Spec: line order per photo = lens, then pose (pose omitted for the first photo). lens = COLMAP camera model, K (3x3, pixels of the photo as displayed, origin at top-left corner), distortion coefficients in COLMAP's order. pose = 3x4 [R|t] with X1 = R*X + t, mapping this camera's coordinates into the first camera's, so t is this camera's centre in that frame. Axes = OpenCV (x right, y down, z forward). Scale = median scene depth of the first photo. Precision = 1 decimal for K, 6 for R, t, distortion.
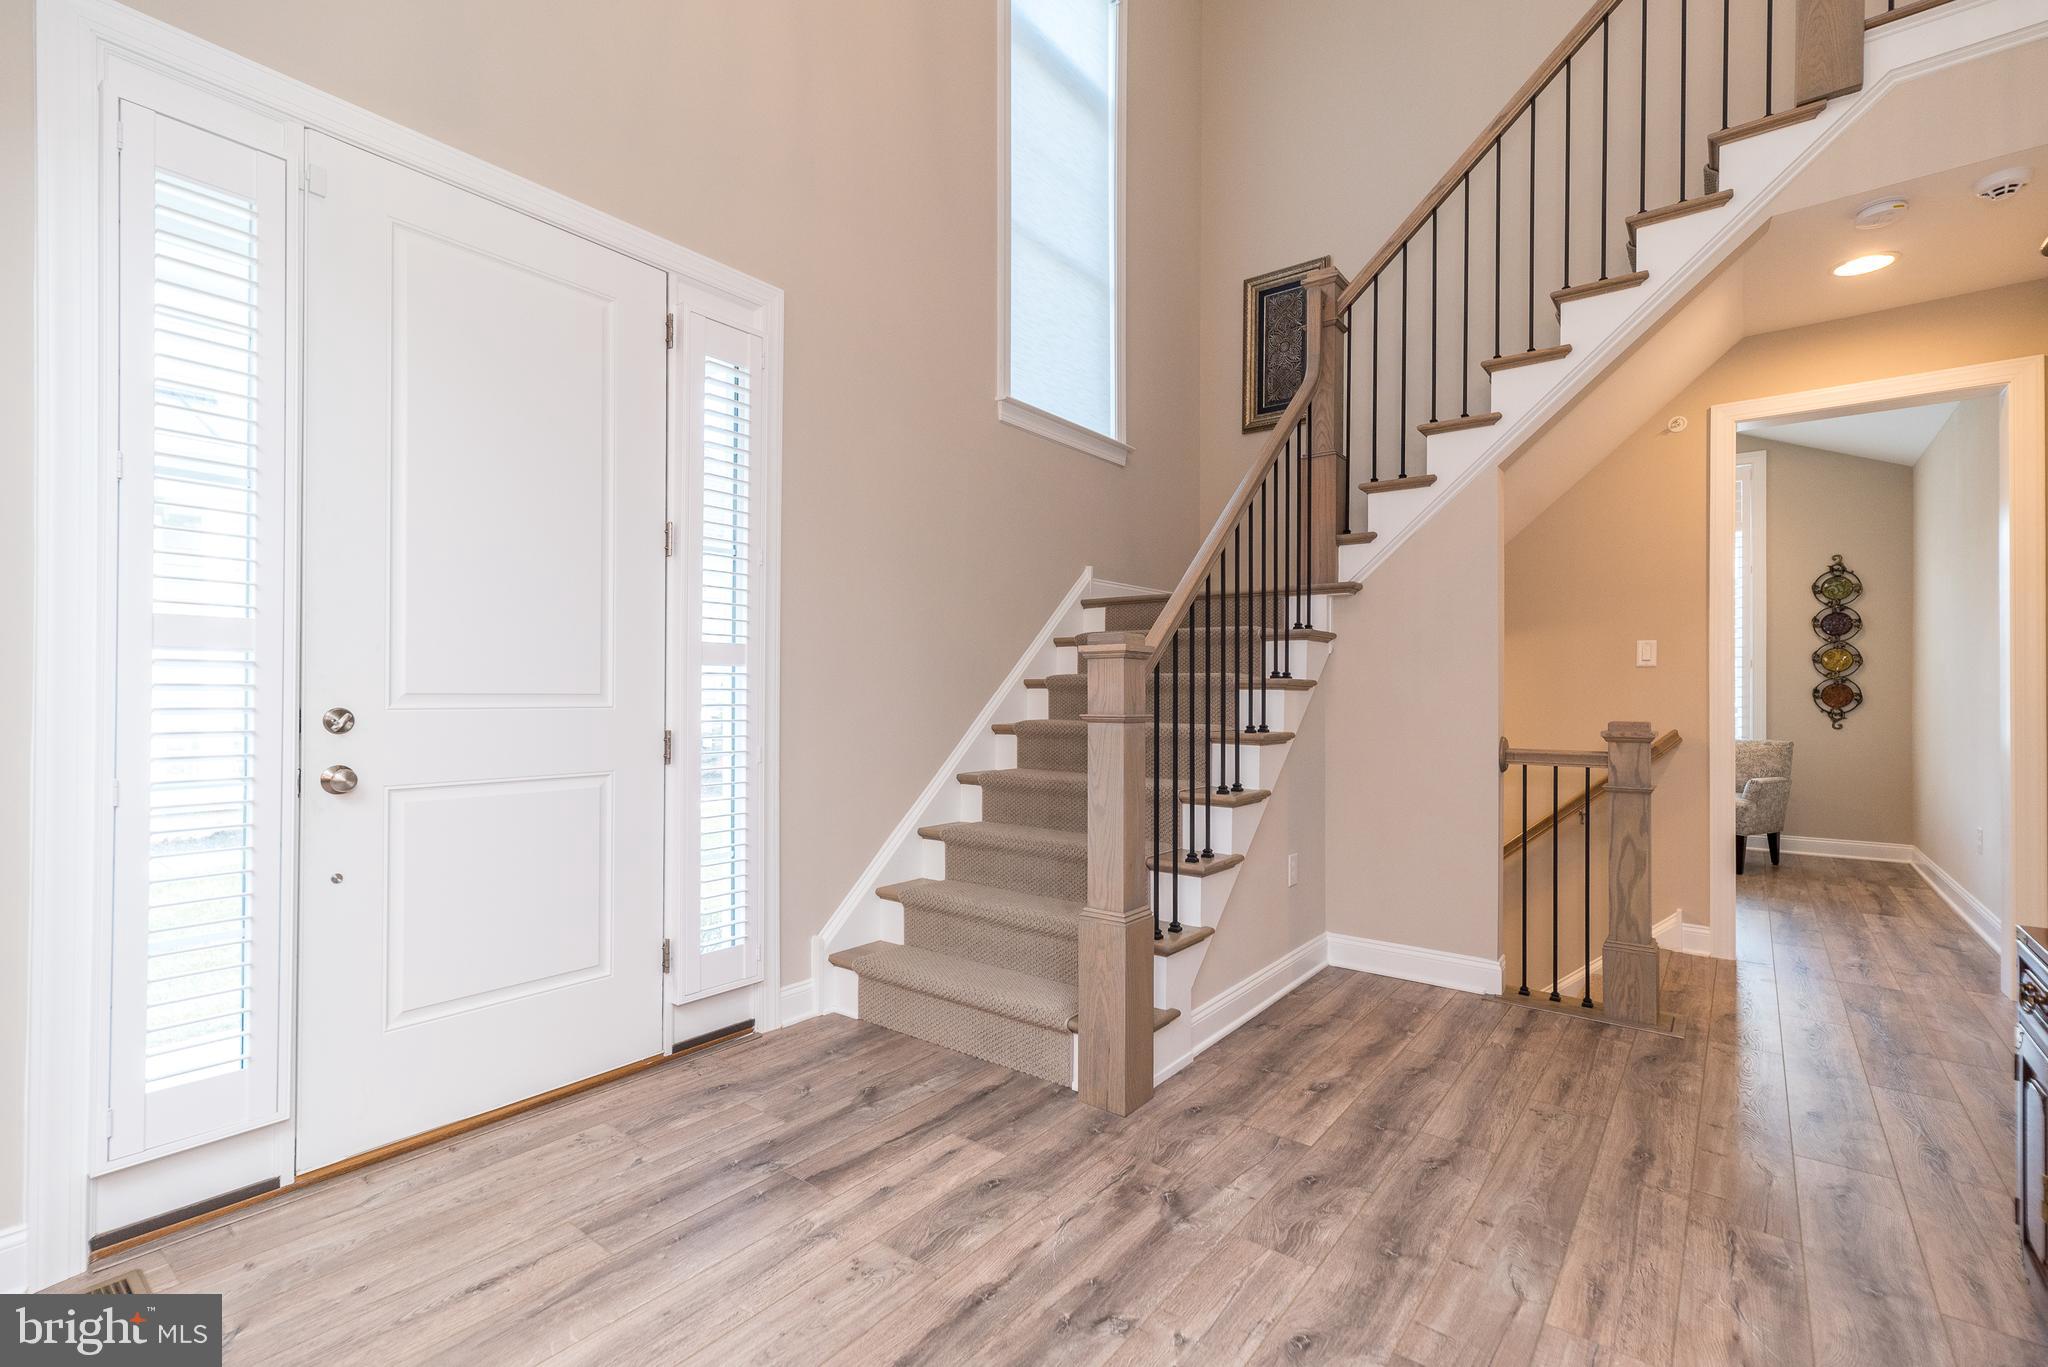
lens RADIAL K [[908.1, 0, 1024.0], [0, 908.1, 683.5], [0, 0, 1]] dist [0.009046, -0.000008]
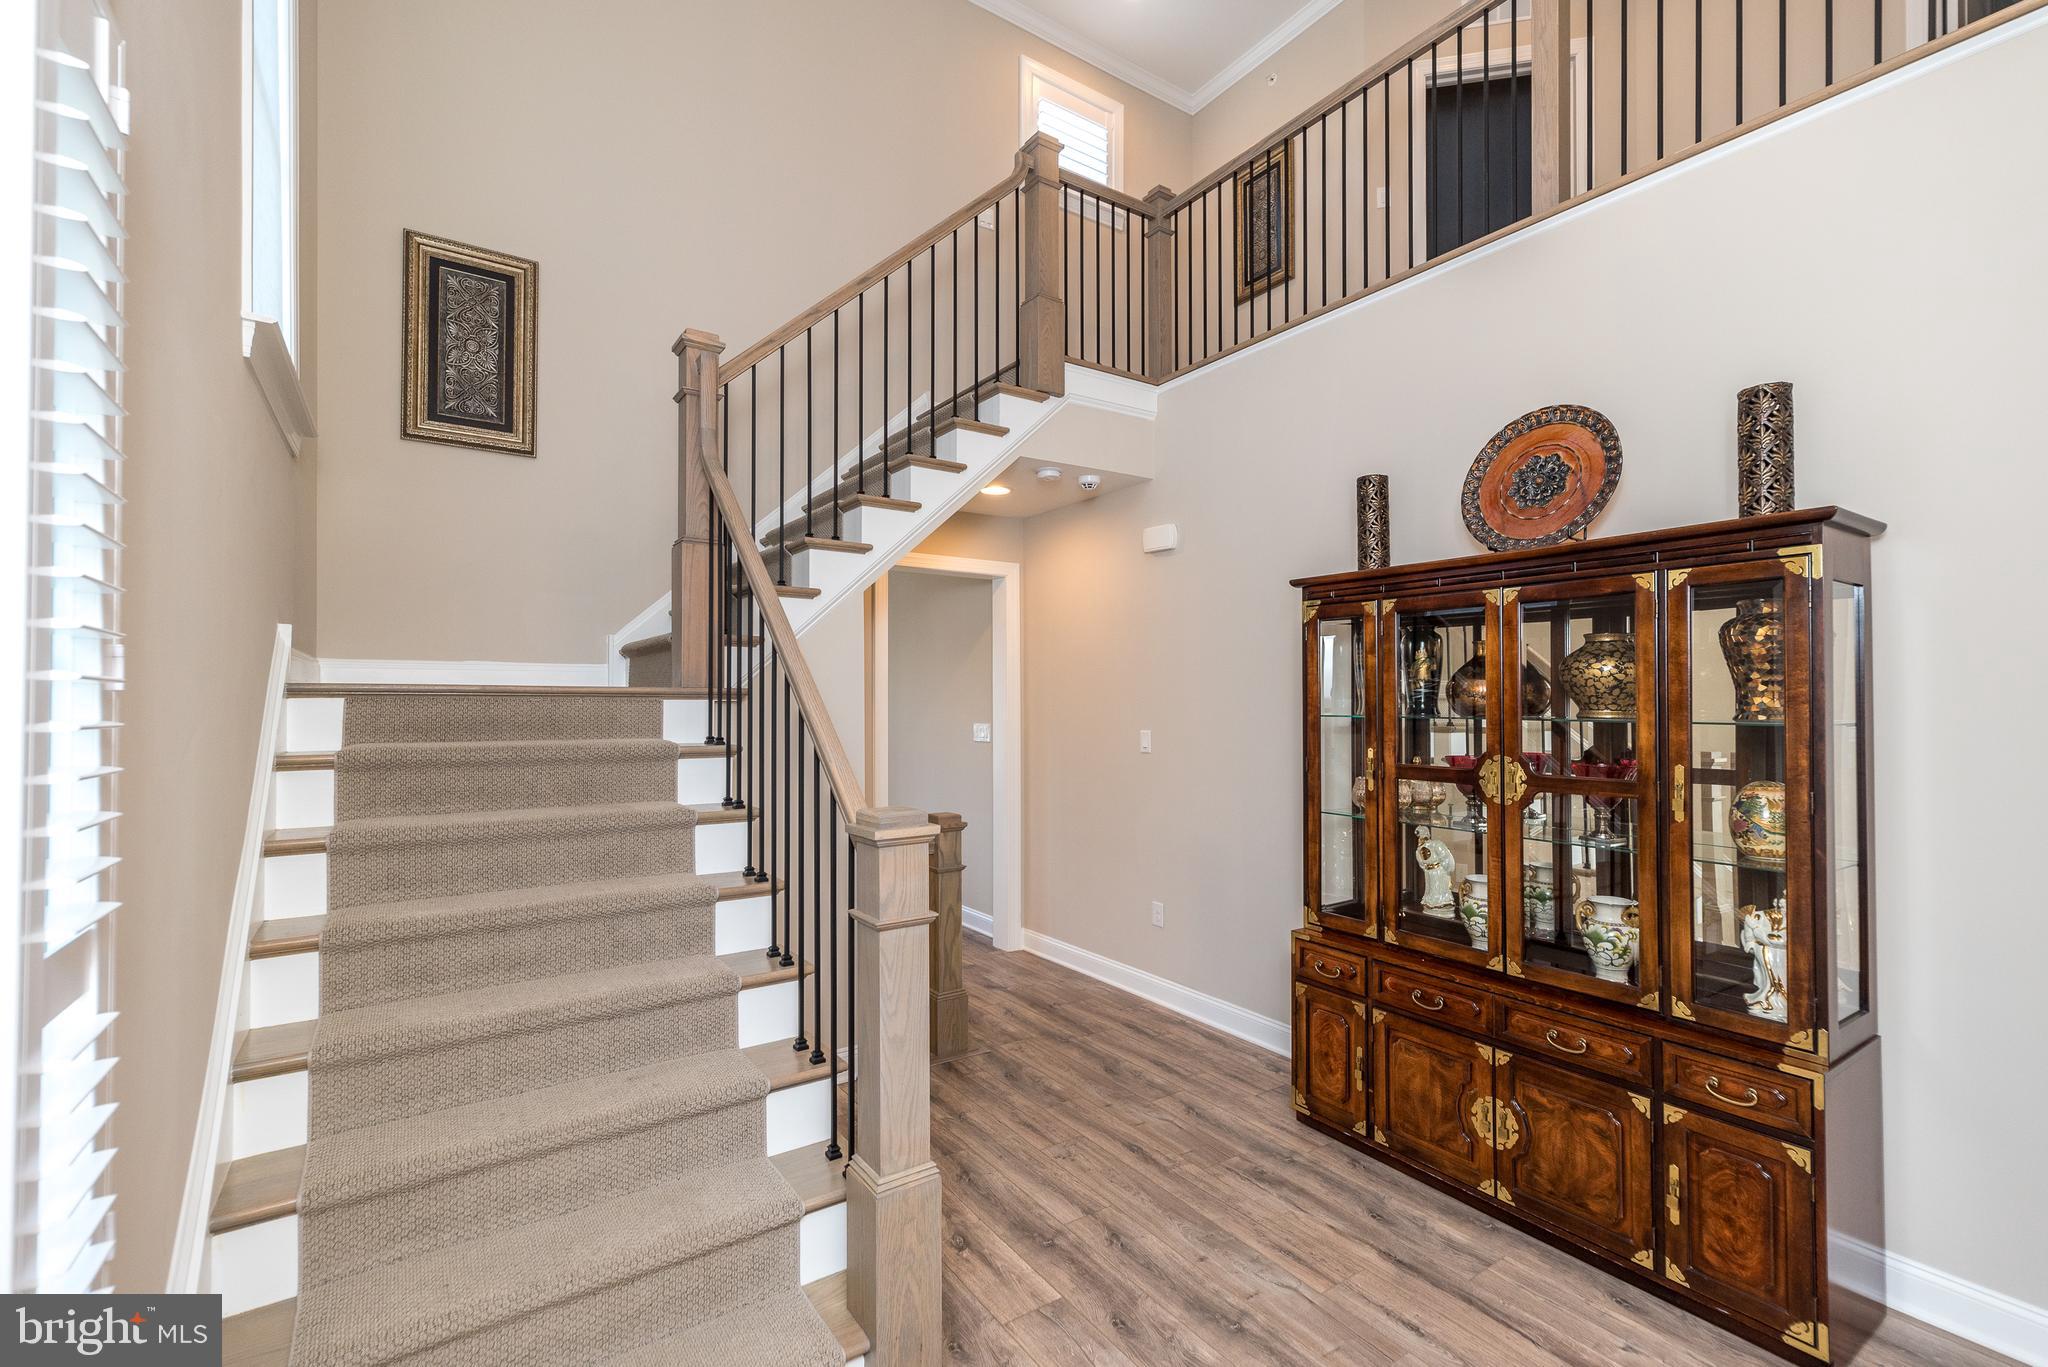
lens RADIAL K [[894.4, 0, 1024.0], [0, 894.4, 683.5], [0, 0, 1]] dist [0.011559, 0.000145]
pose [[0.310747, 0.012576, 0.950410, -0.518569], [-0.005685, 0.999919, -0.011372, -0.133939], [-0.950476, -0.001869, 0.310793, 0.559168]]
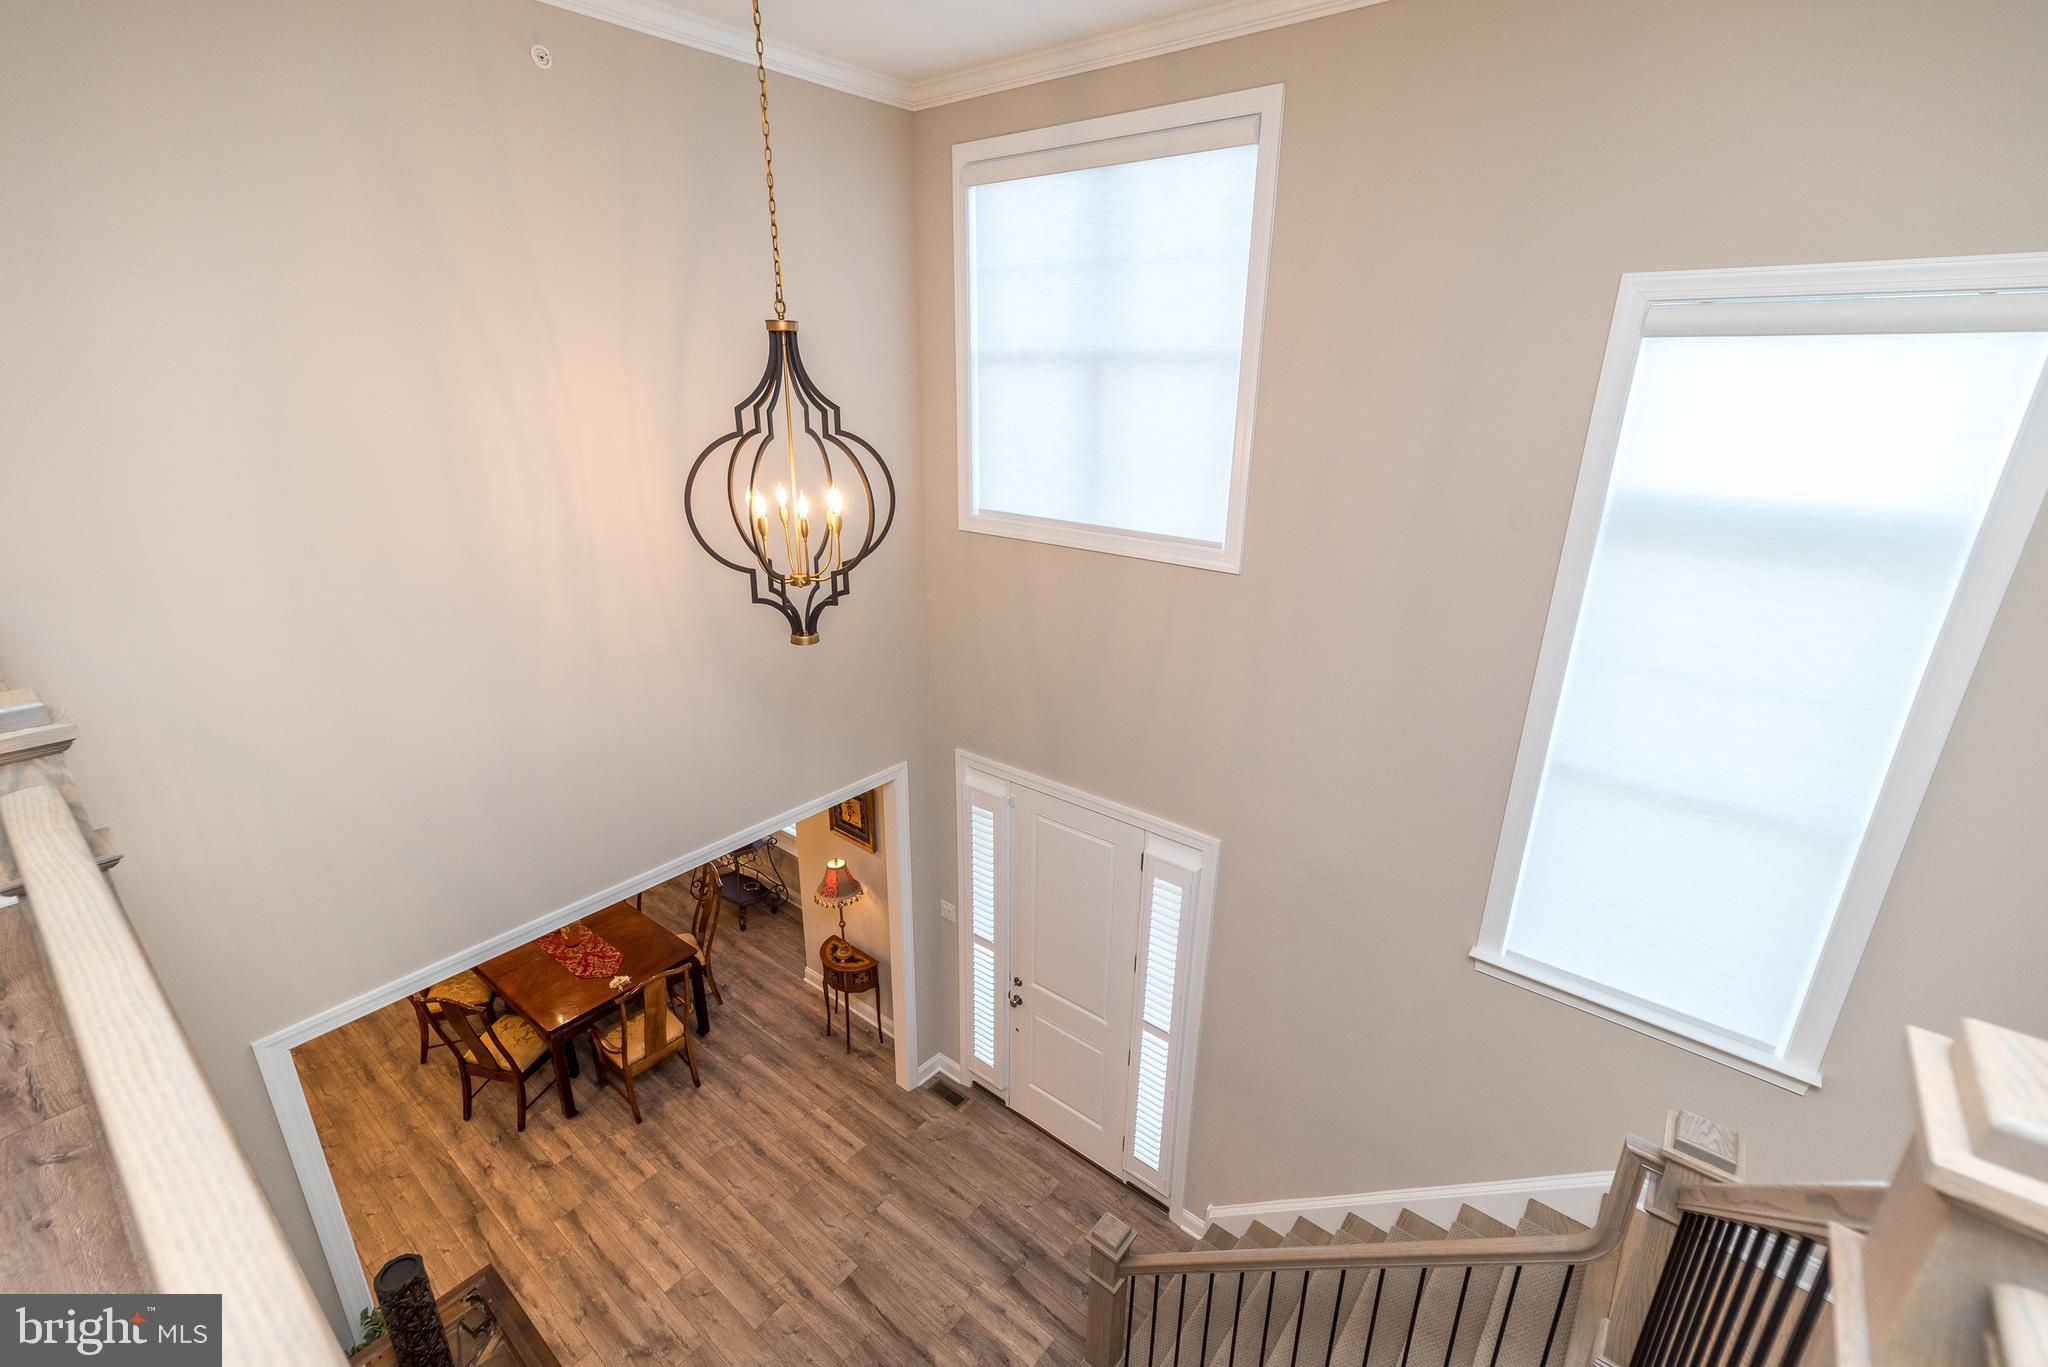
lens RADIAL K [[894.4, 0, 1024.0], [0, 894.4, 683.5], [0, 0, 1]] dist [0.011559, 0.000145]
pose [[-0.019468, 0.334123, -0.942328, 0.985945], [0.000710, 0.942511, 0.334173, -1.146740], [0.999810, 0.005836, -0.018586, 0.740135]]
